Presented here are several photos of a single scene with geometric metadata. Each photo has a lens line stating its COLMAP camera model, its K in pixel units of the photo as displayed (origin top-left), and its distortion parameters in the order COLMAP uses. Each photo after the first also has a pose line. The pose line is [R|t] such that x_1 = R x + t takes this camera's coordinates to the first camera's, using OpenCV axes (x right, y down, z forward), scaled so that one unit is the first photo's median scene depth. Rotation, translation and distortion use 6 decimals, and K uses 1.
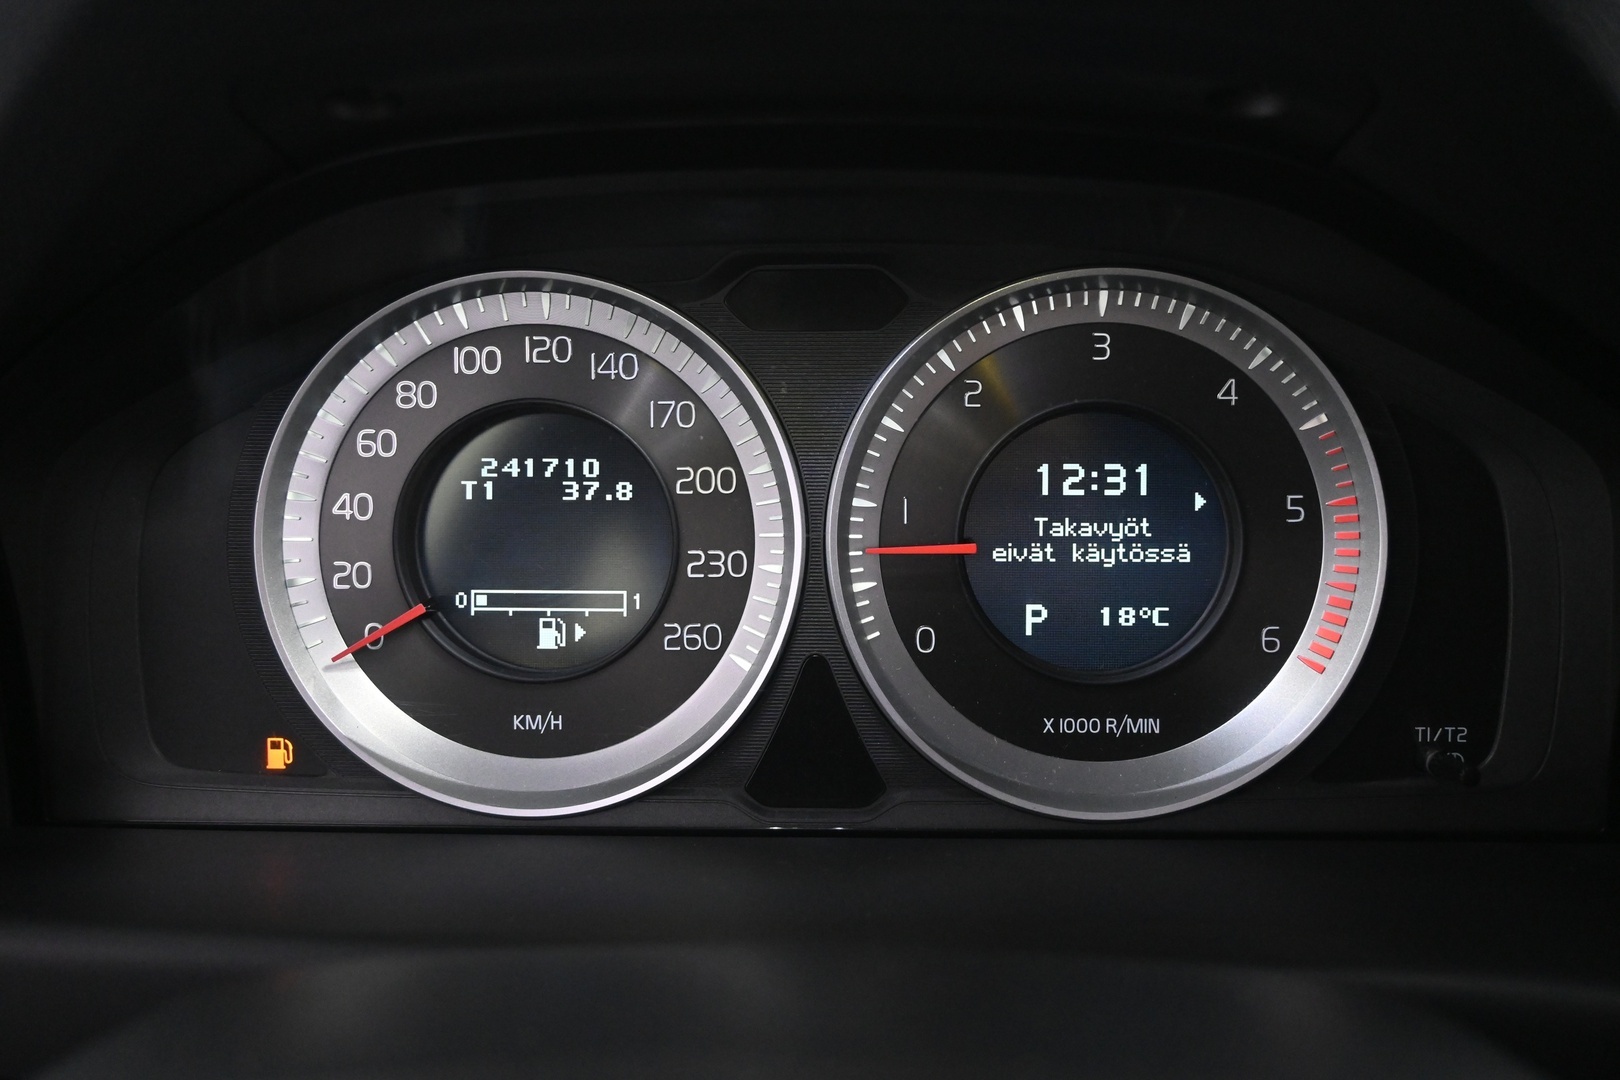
lens RADIAL K [[1567.9, 0, 806.7], [0, 1567.9, 538.4], [0, 0, 1]] dist [0.020616, 0.000000]
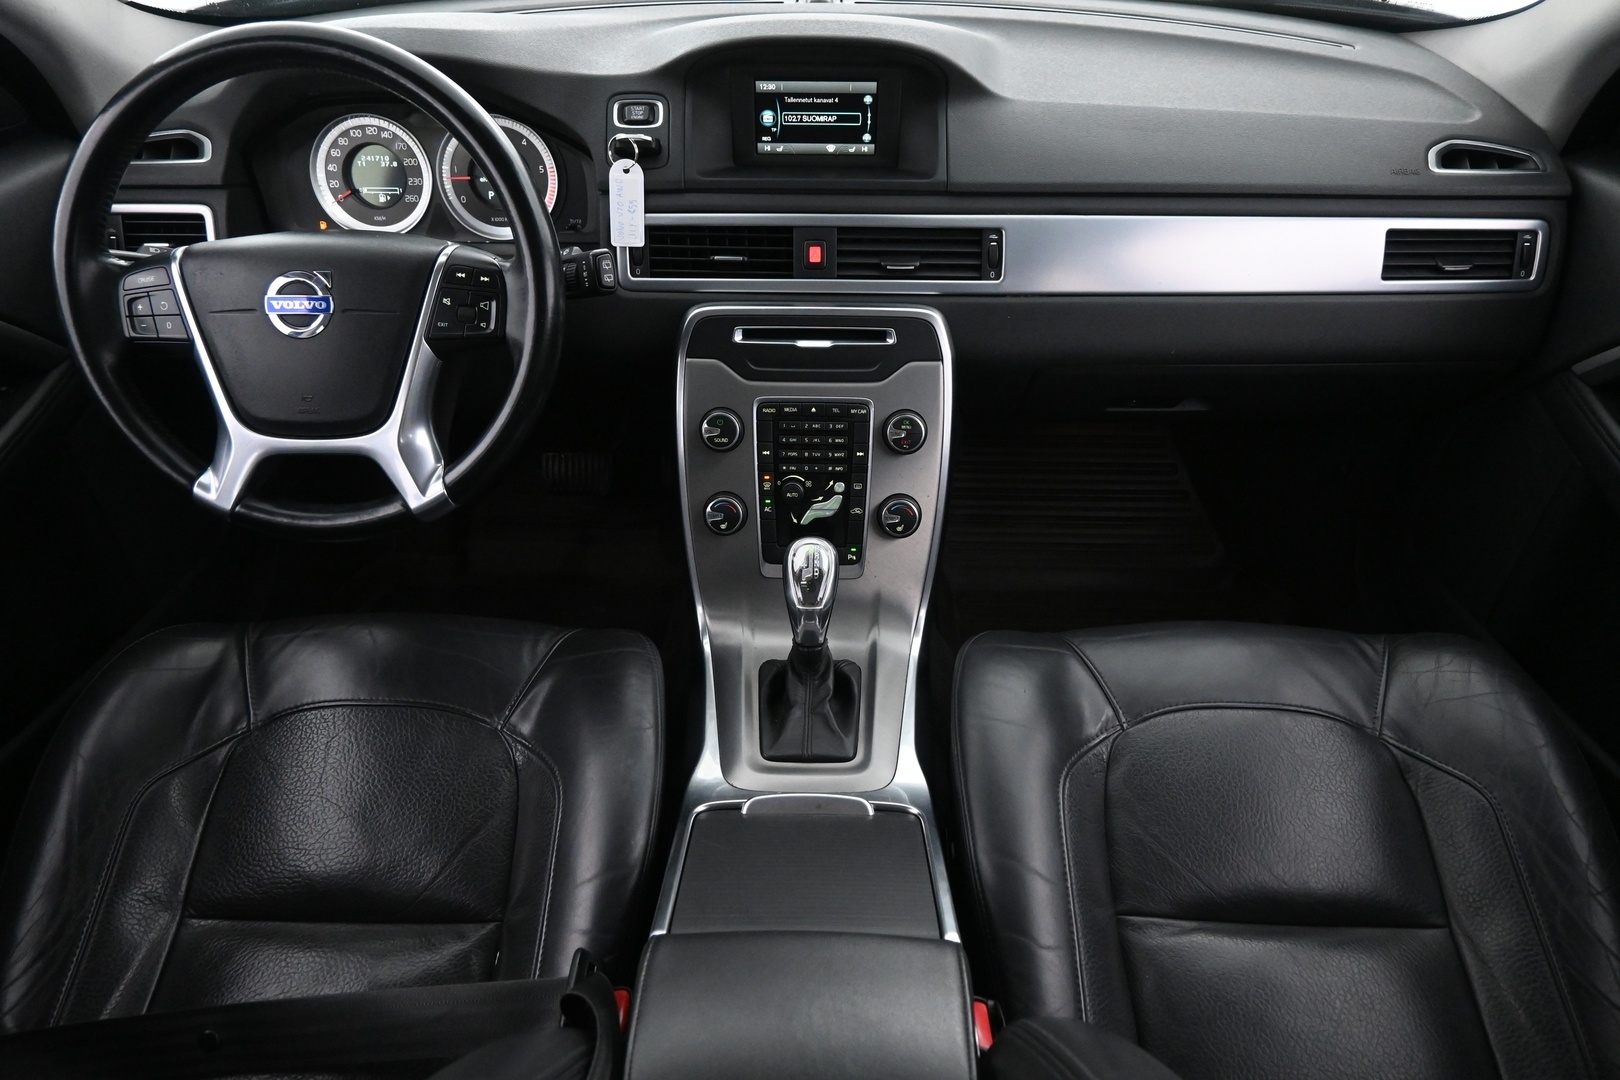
lens RADIAL K [[1061.6, 0, 812.5], [0, 1061.6, 528.7], [0, 0, 1]] dist [-0.010667, 0.005364]
pose [[0.999718, -0.002220, 0.023650, 1.008256], [-0.005392, 0.948428, 0.316948, -0.008286], [-0.023134, -0.316986, 0.948148, -2.223024]]
